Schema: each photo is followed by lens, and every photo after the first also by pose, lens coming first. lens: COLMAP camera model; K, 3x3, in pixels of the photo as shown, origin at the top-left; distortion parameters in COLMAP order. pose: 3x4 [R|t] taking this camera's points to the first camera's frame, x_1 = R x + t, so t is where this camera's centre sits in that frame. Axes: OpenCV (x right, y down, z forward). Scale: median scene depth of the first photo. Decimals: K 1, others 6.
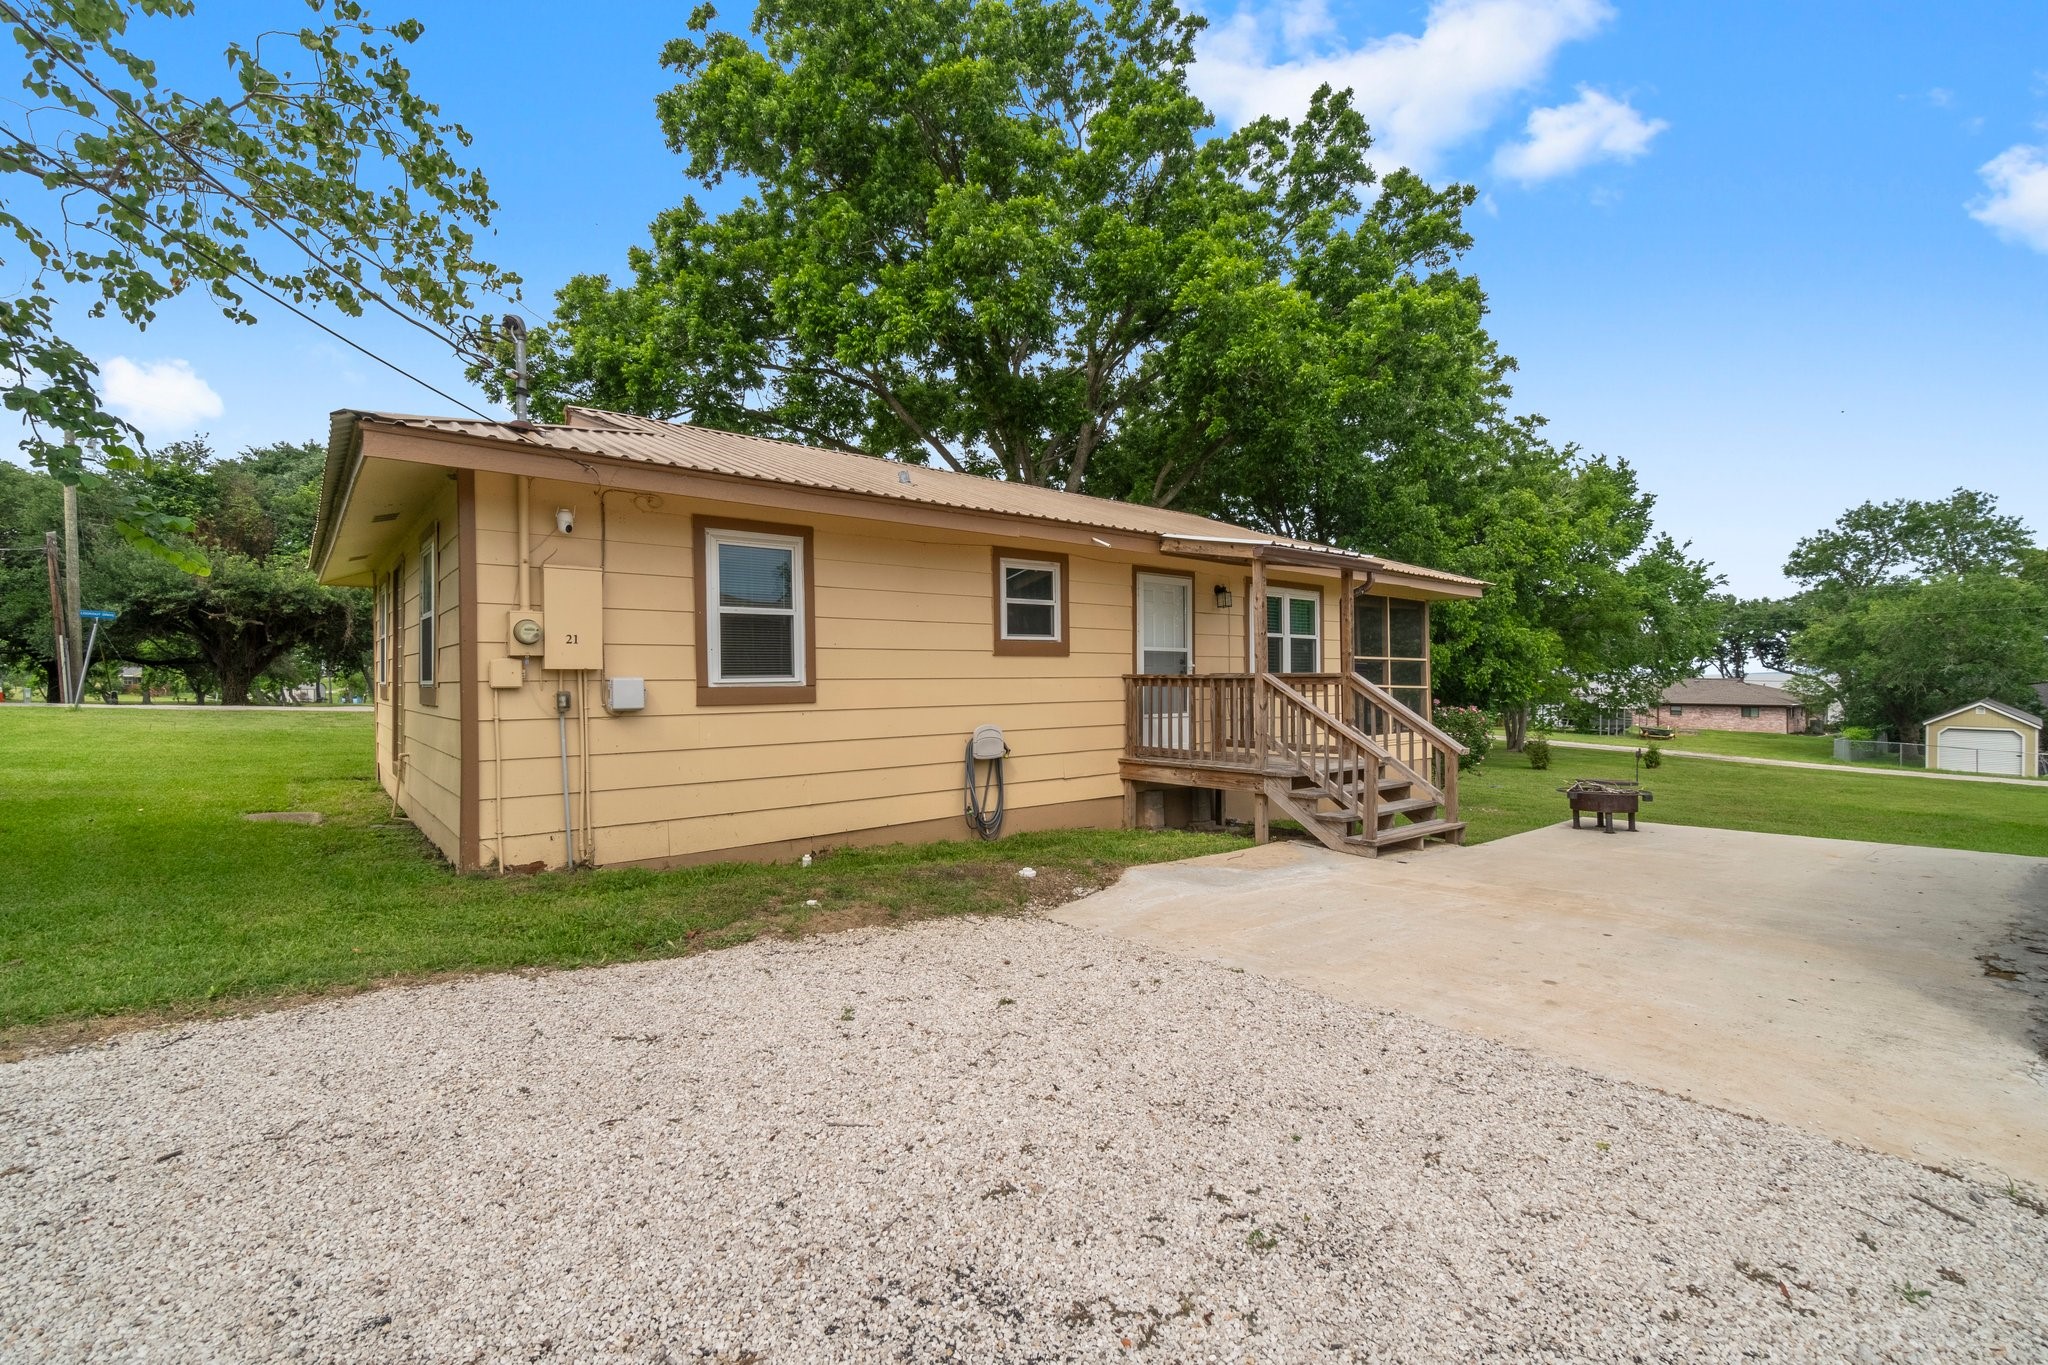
lens RADIAL K [[875.7, 0, 1017.8], [0, 875.7, 686.9], [0, 0, 1]] dist [0.001394, 0.000486]
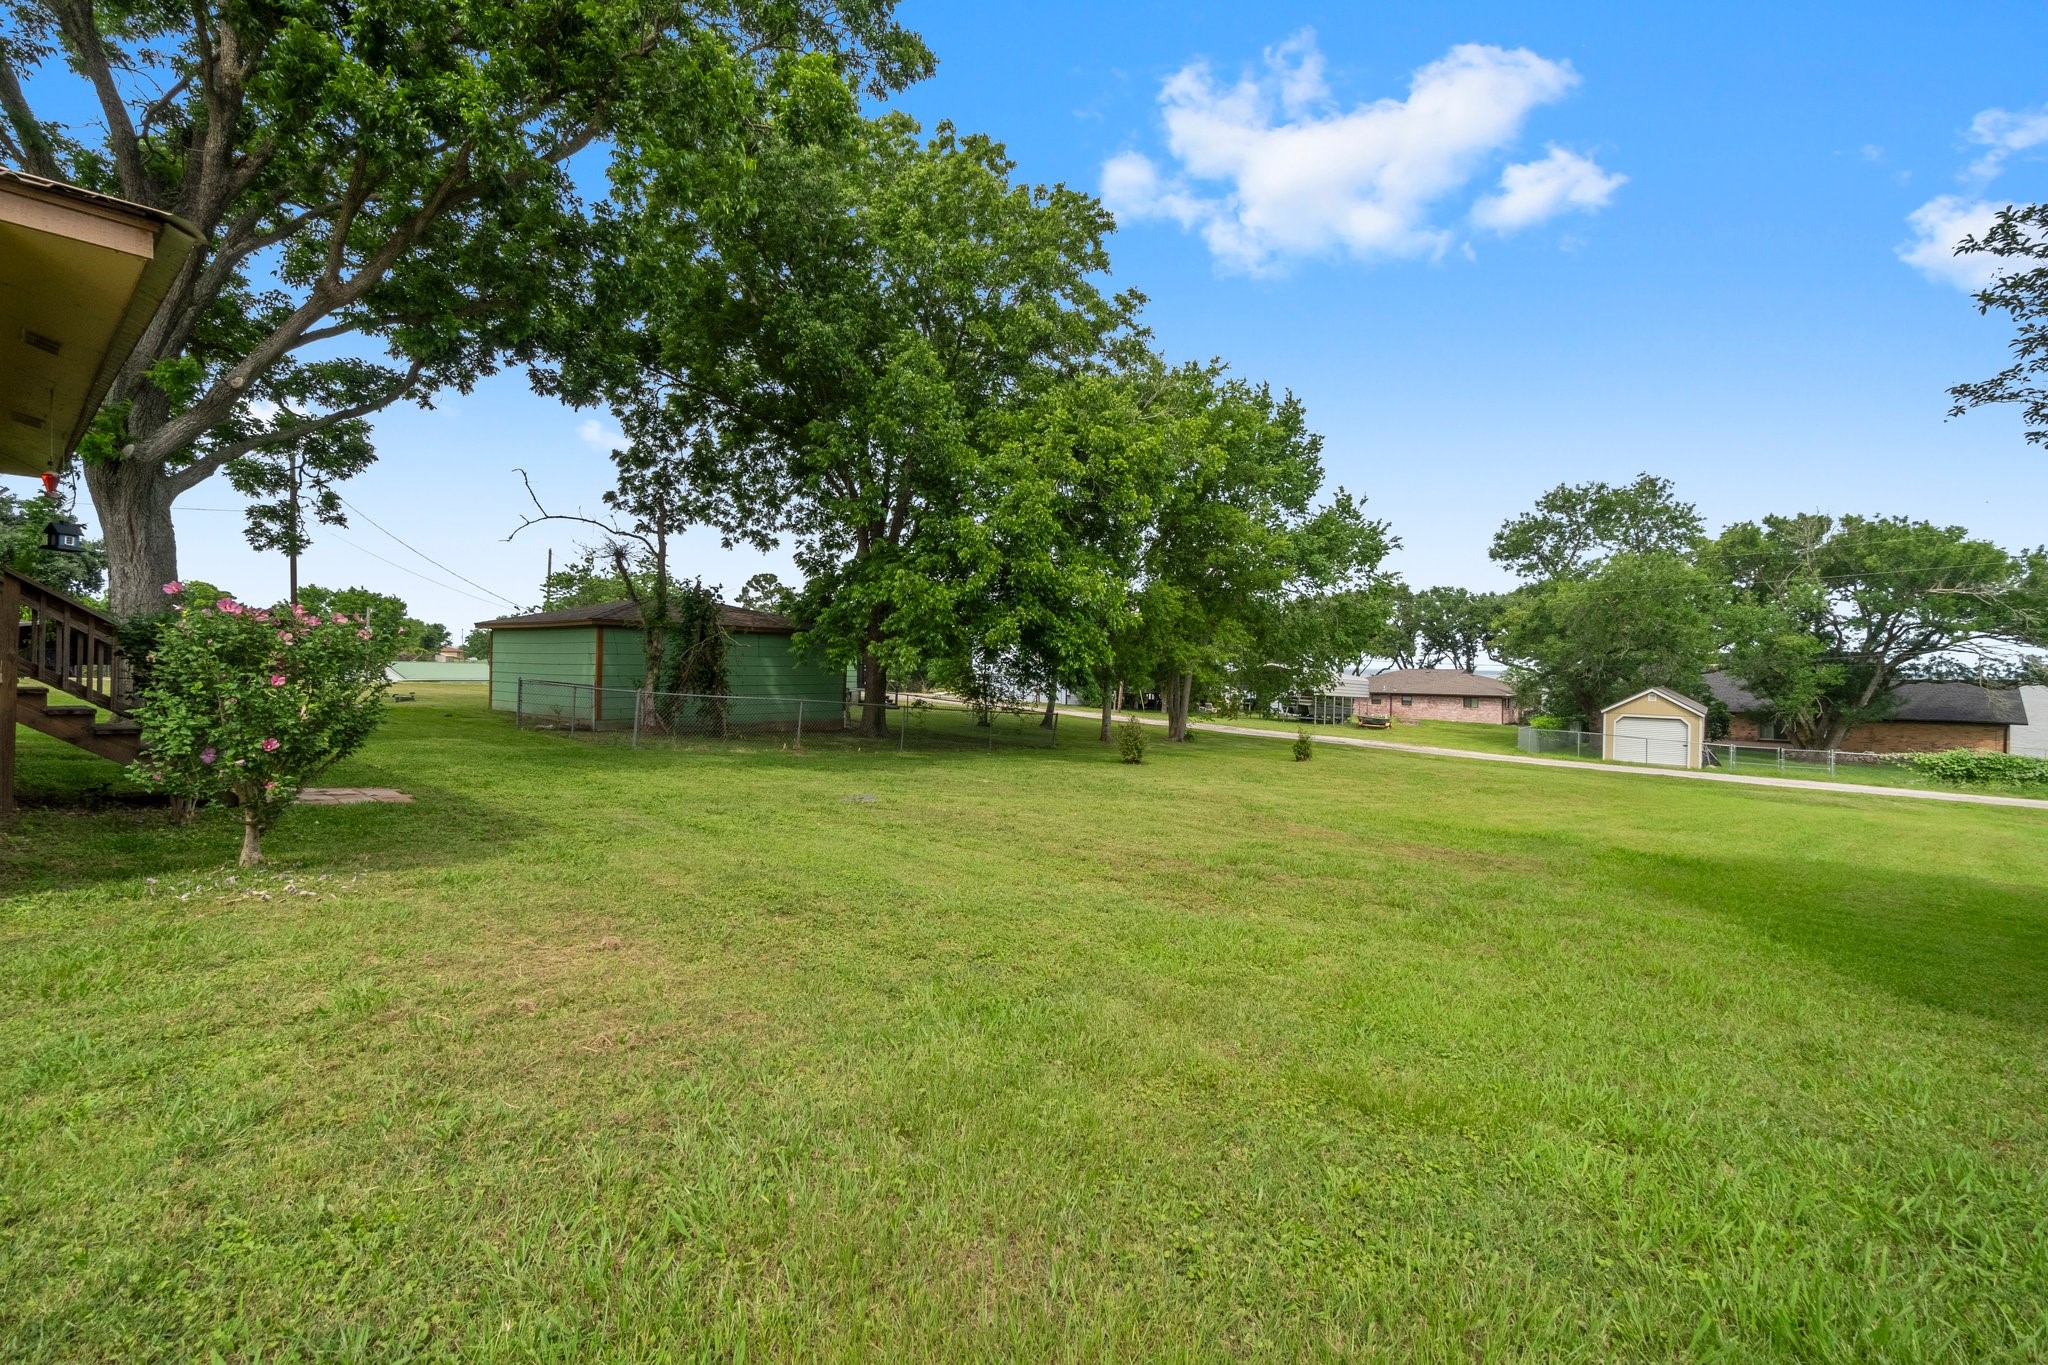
lens RADIAL K [[879.6, 0, 1010.2], [0, 879.6, 675.0], [0, 0, 1]] dist [-0.000495, -0.000211]
pose [[0.984006, 0.015492, 0.177460, 0.209275], [-0.014836, 0.999877, -0.005027, 0.014672], [-0.177516, 0.002314, 0.984115, 0.161347]]
